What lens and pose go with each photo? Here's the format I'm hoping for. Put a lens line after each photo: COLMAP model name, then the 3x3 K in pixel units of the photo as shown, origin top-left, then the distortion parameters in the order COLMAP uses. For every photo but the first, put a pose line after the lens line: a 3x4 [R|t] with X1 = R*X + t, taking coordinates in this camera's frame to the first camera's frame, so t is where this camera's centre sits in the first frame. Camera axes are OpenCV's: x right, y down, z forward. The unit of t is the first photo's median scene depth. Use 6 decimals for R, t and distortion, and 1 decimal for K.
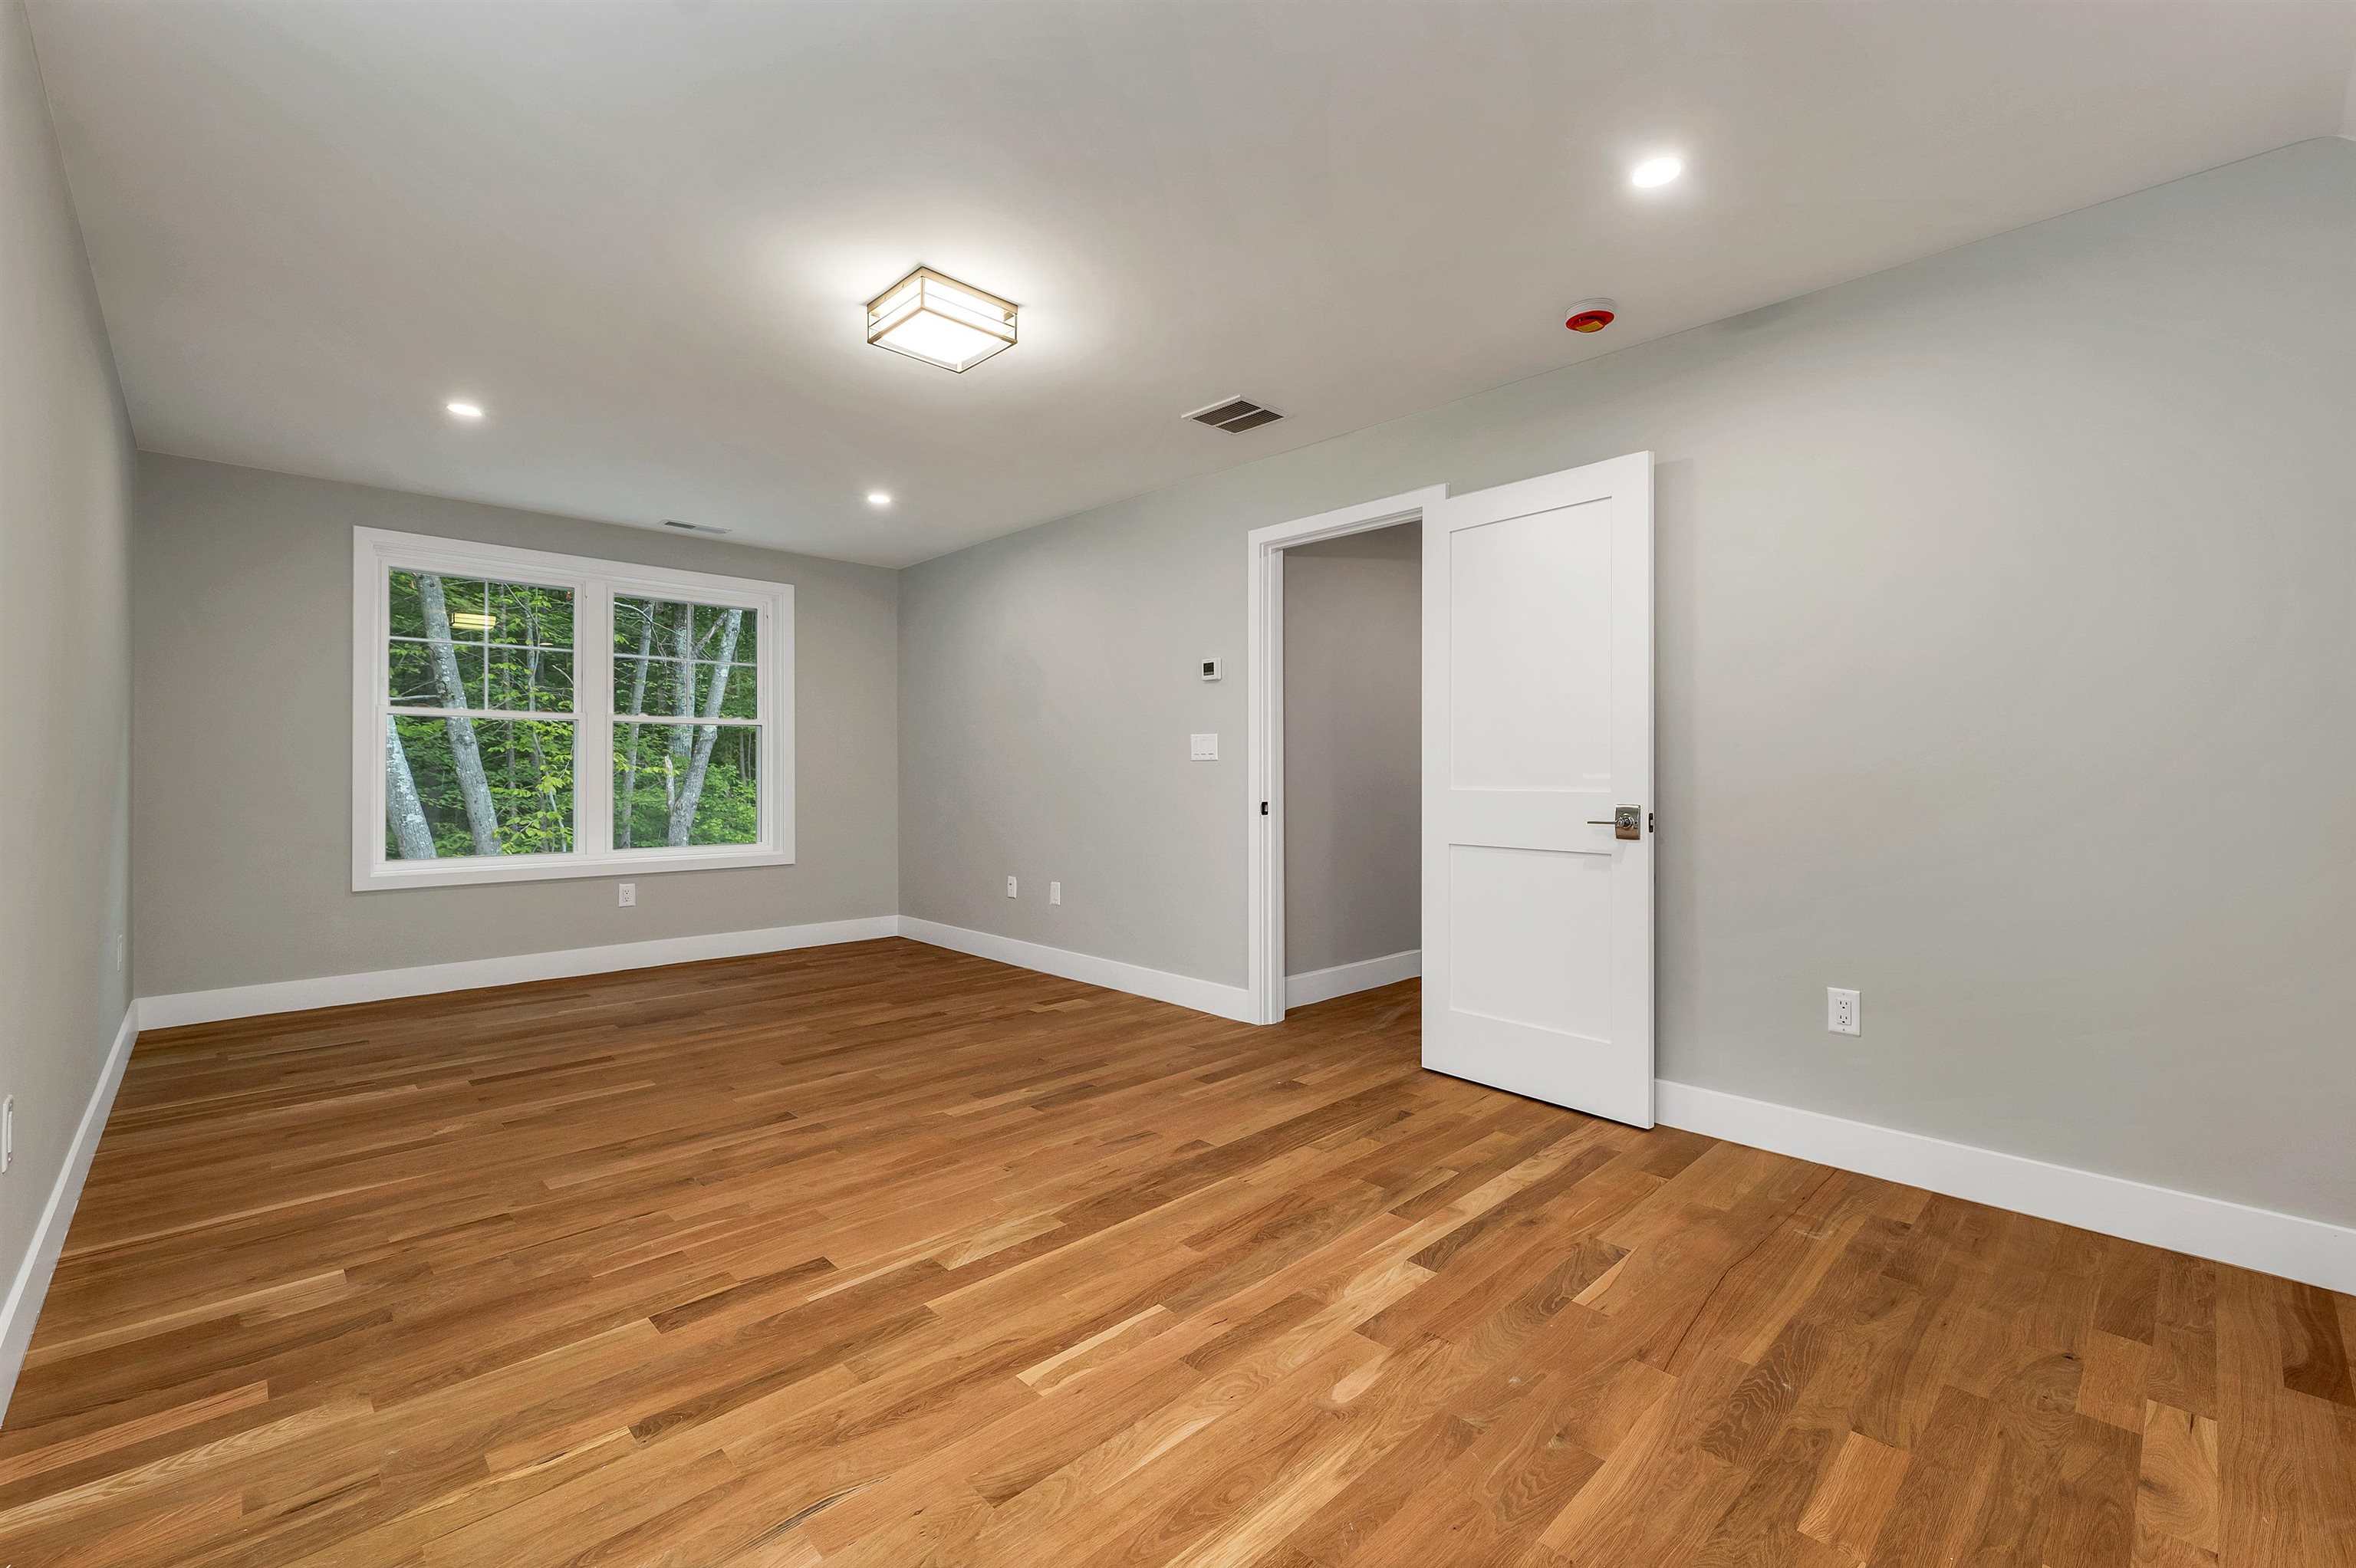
lens RADIAL K [[994.0, 0, 1183.4], [0, 994.0, 777.2], [0, 0, 1]] dist [0.001223, 0.000695]
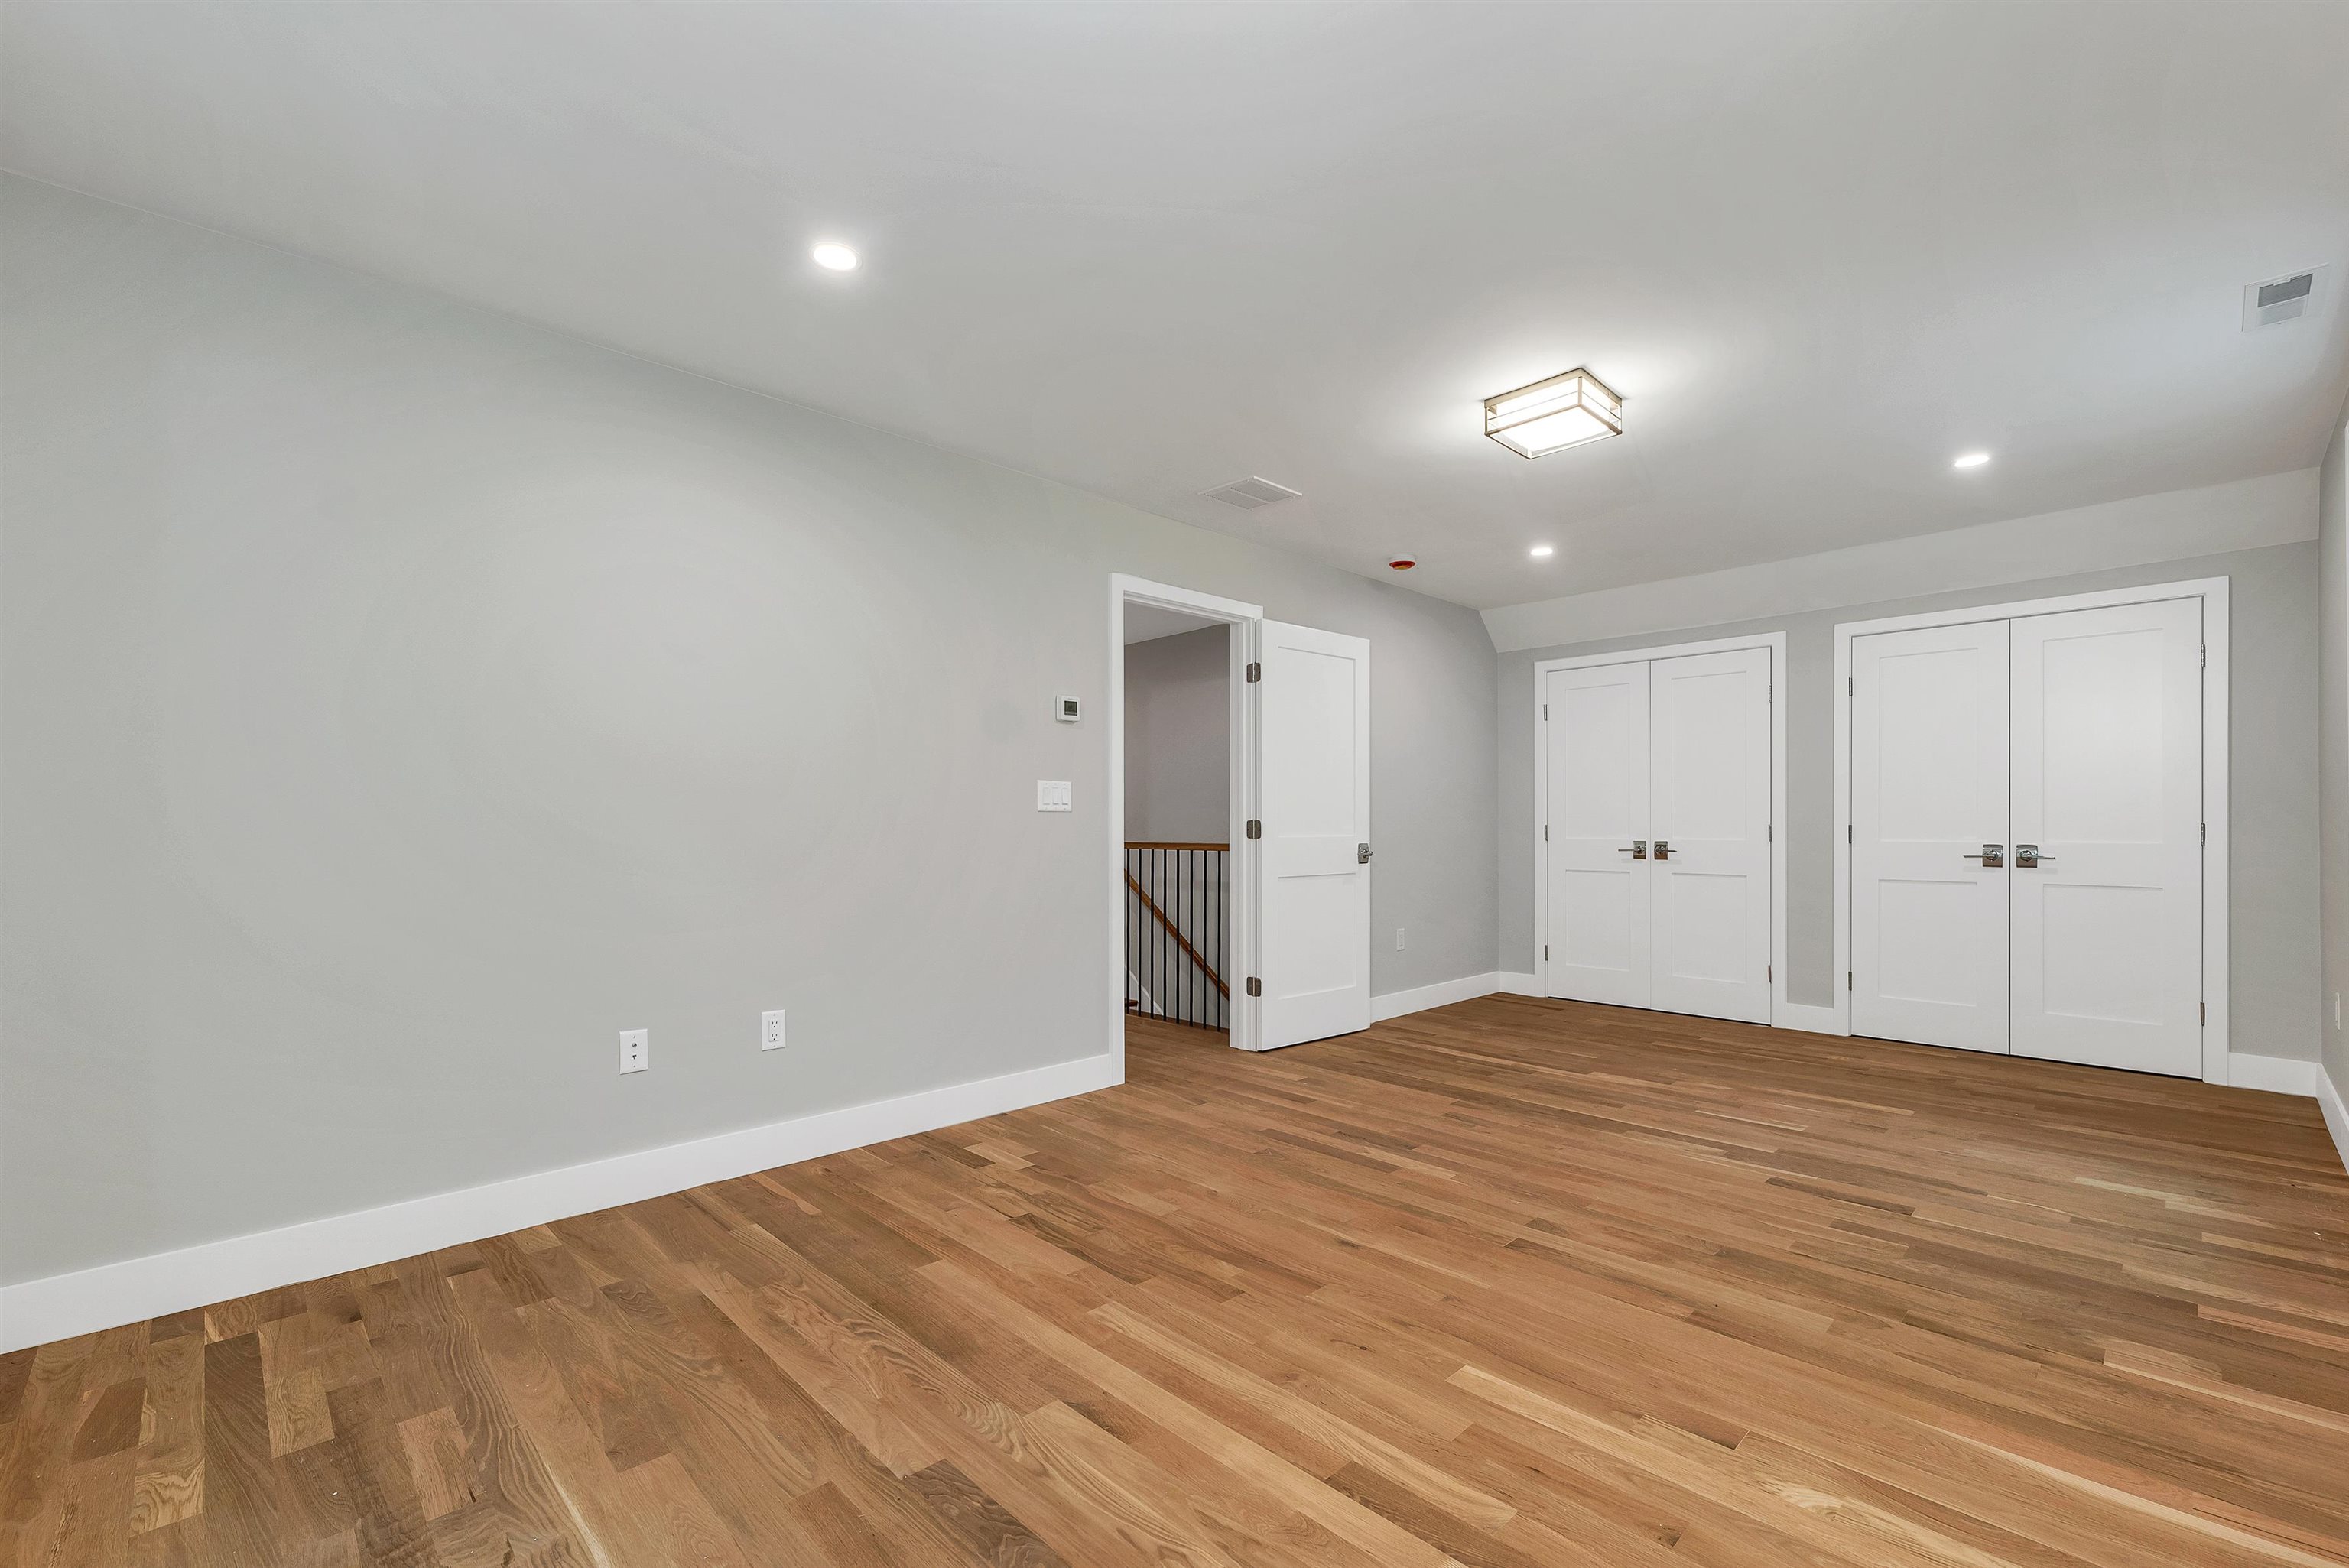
lens RADIAL K [[991.0, 0, 1179.9], [0, 991.0, 777.3], [0, 0, 1]] dist [0.001223, 0.000695]
pose [[-0.005400, 0.046397, 0.998908, -1.353365], [0.007337, 0.998898, -0.046357, -0.007281], [-0.999959, 0.007078, -0.005734, 1.409631]]
